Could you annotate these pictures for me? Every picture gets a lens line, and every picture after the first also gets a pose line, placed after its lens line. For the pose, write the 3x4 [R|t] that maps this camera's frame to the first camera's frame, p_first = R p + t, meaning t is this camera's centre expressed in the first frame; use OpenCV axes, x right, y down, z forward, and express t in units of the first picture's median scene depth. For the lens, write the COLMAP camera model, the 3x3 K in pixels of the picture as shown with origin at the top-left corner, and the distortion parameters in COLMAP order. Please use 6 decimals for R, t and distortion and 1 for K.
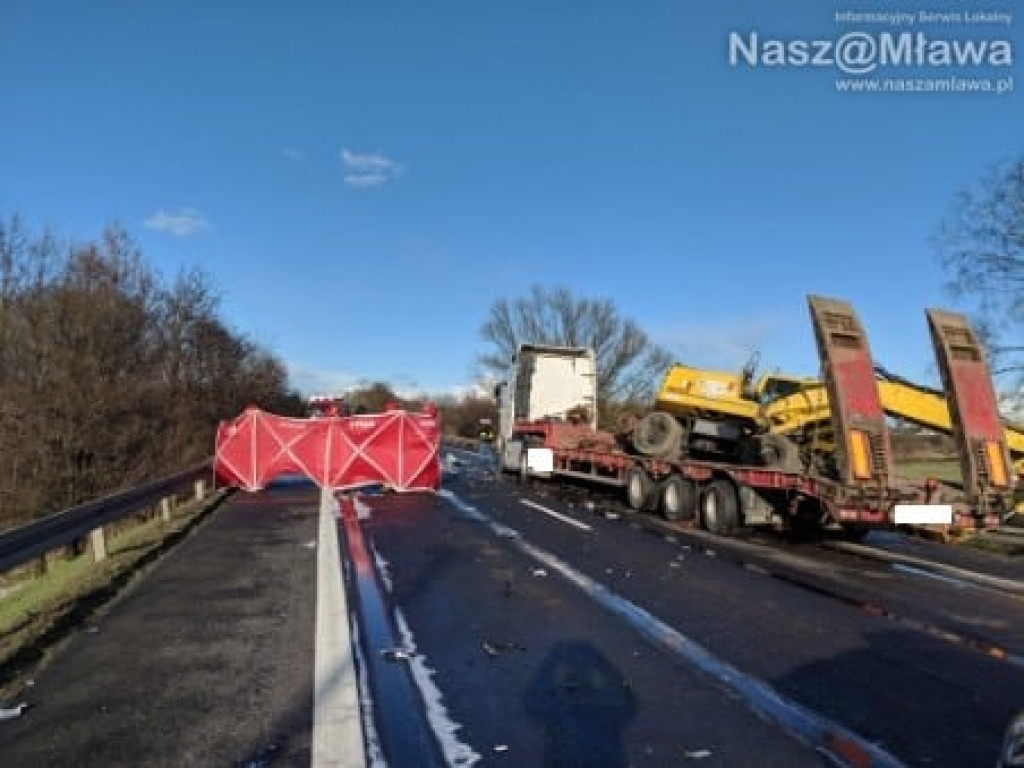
lens RADIAL K [[784.8, 0, 500.3], [0, 784.8, 387.4], [0, 0, 1]] dist [0.111130, -0.224859]
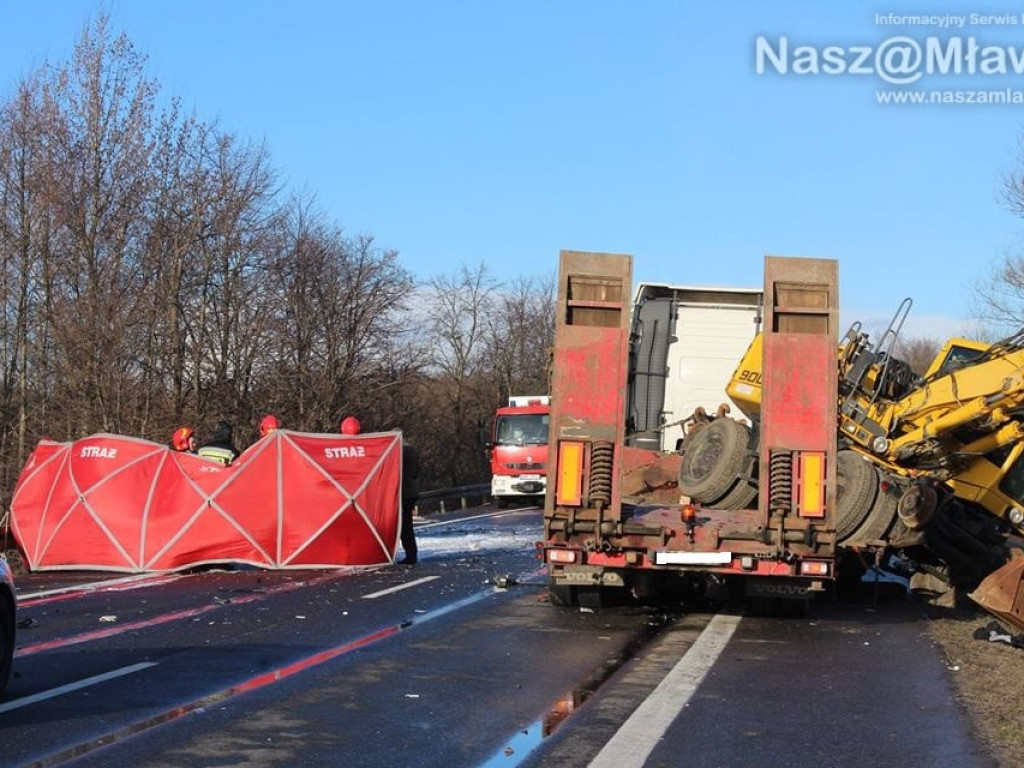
lens RADIAL K [[2418.4, 0, 512.0], [0, 2418.4, 384.0], [0, 0, 1]] dist [0.012009, 0.425143]
pose [[0.936648, -0.037037, -0.348309, 0.646569], [0.041467, 0.999126, 0.005269, -0.007215], [0.347810, -0.019378, 0.937365, -0.609192]]
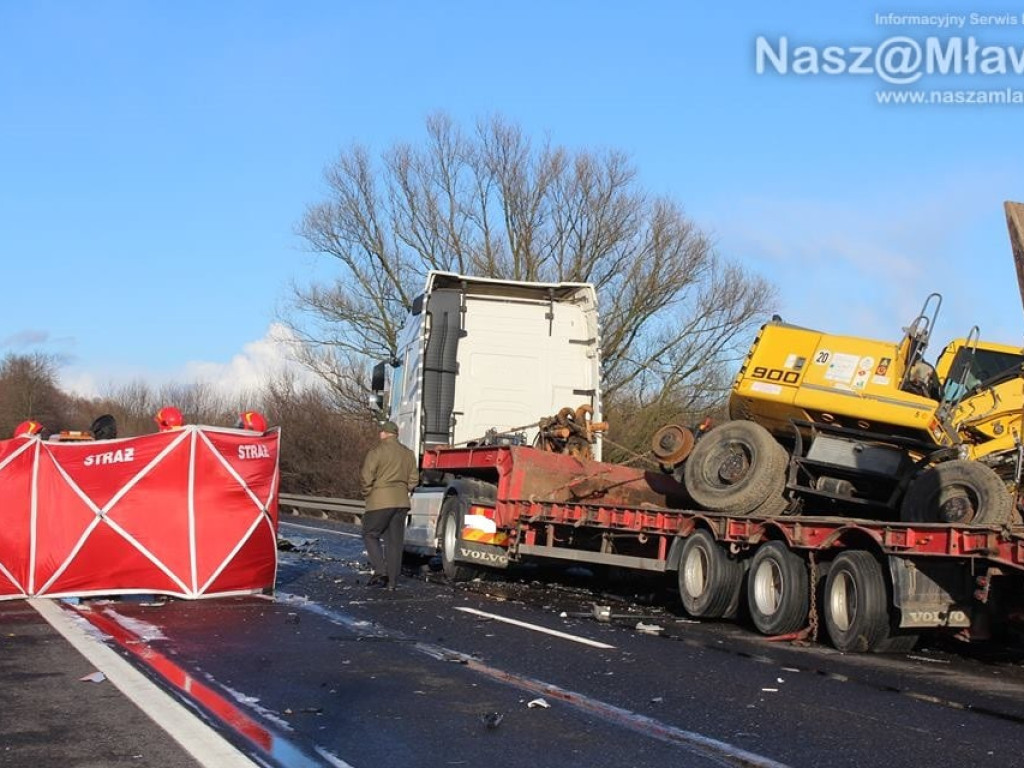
lens RADIAL K [[2026.2, 0, 512.0], [0, 2026.2, 384.0], [0, 0, 1]] dist [-0.012666, 0.284292]
pose [[0.995952, -0.011561, 0.089140, -0.044879], [0.010674, 0.999889, 0.010419, -0.005294], [-0.089251, -0.009425, 0.995965, -0.212172]]
